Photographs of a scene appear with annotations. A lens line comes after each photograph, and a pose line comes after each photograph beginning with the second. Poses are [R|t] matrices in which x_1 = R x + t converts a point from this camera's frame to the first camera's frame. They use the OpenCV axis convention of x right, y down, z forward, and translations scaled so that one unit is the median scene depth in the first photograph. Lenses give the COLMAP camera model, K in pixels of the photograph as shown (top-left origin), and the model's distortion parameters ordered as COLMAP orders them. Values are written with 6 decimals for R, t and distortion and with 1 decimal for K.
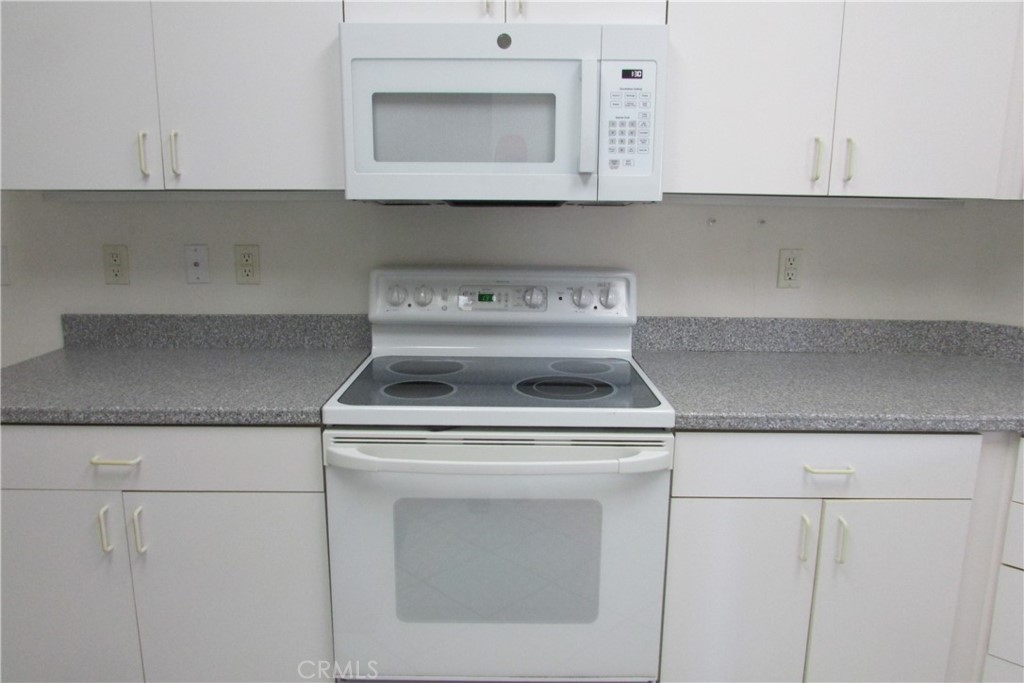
lens RADIAL K [[731.8, 0, 512.0], [0, 731.8, 341.5], [0, 0, 1]] dist [-0.024883, 0.001102]
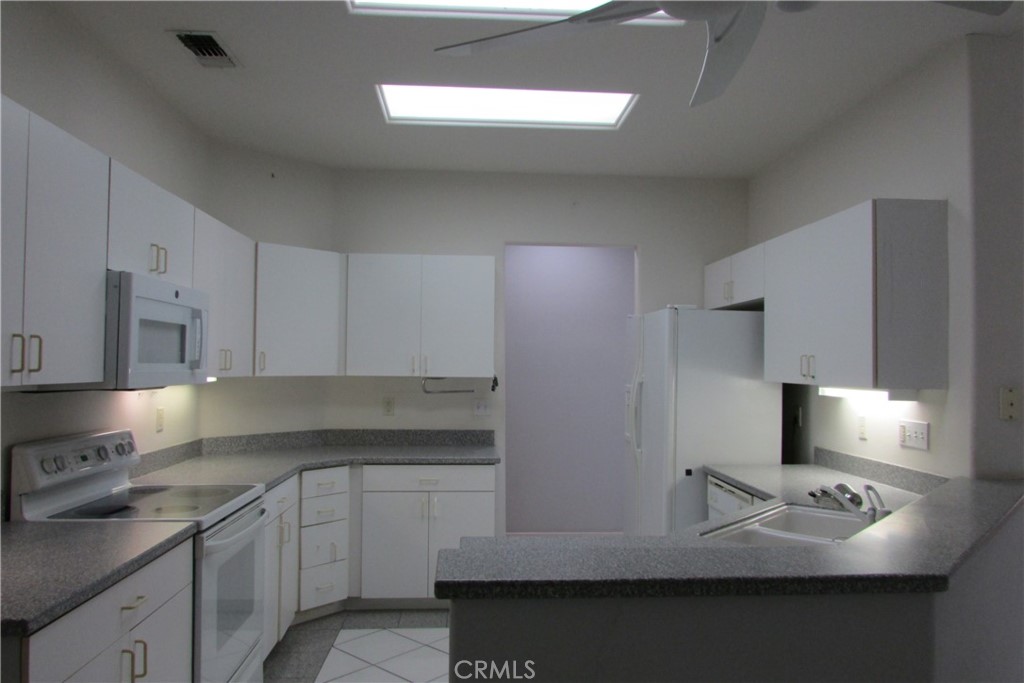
lens RADIAL K [[731.8, 0, 512.0], [0, 731.8, 341.5], [0, 0, 1]] dist [-0.024883, 0.001102]
pose [[-0.066550, 0.023380, 0.997509, -1.720394], [0.191093, 0.981518, -0.010256, -0.132857], [-0.979313, 0.189935, -0.069787, 0.361540]]
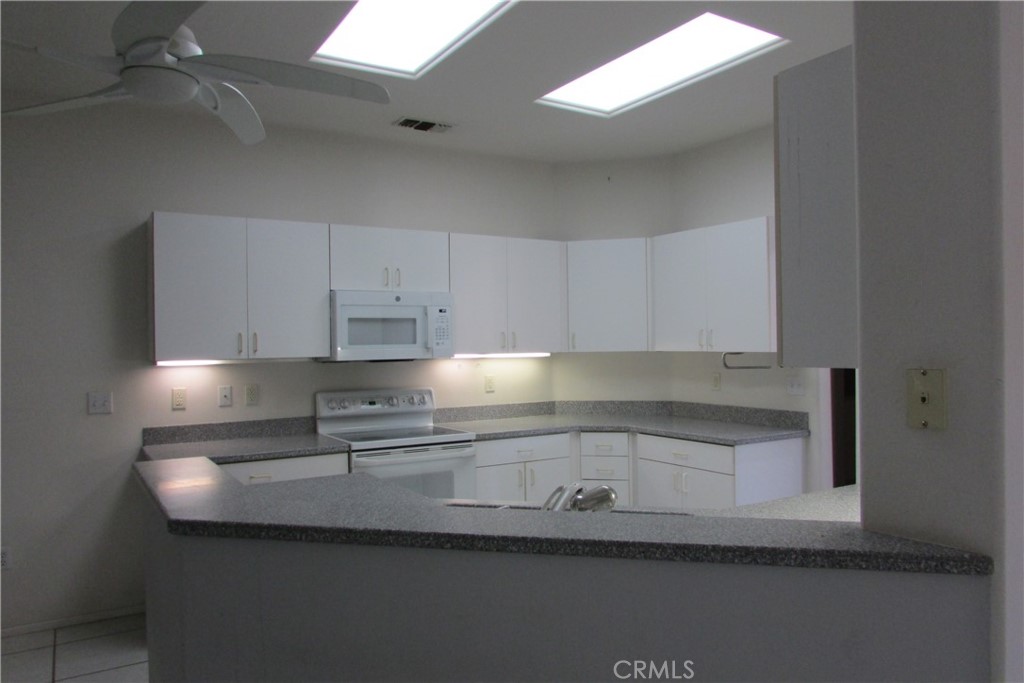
lens RADIAL K [[731.8, 0, 512.0], [0, 731.8, 341.5], [0, 0, 1]] dist [-0.024883, 0.001102]
pose [[0.847808, -0.017949, 0.530000, -1.023445], [0.126113, 0.977579, -0.168629, 0.221716], [-0.515090, 0.209805, 0.831062, -1.309836]]
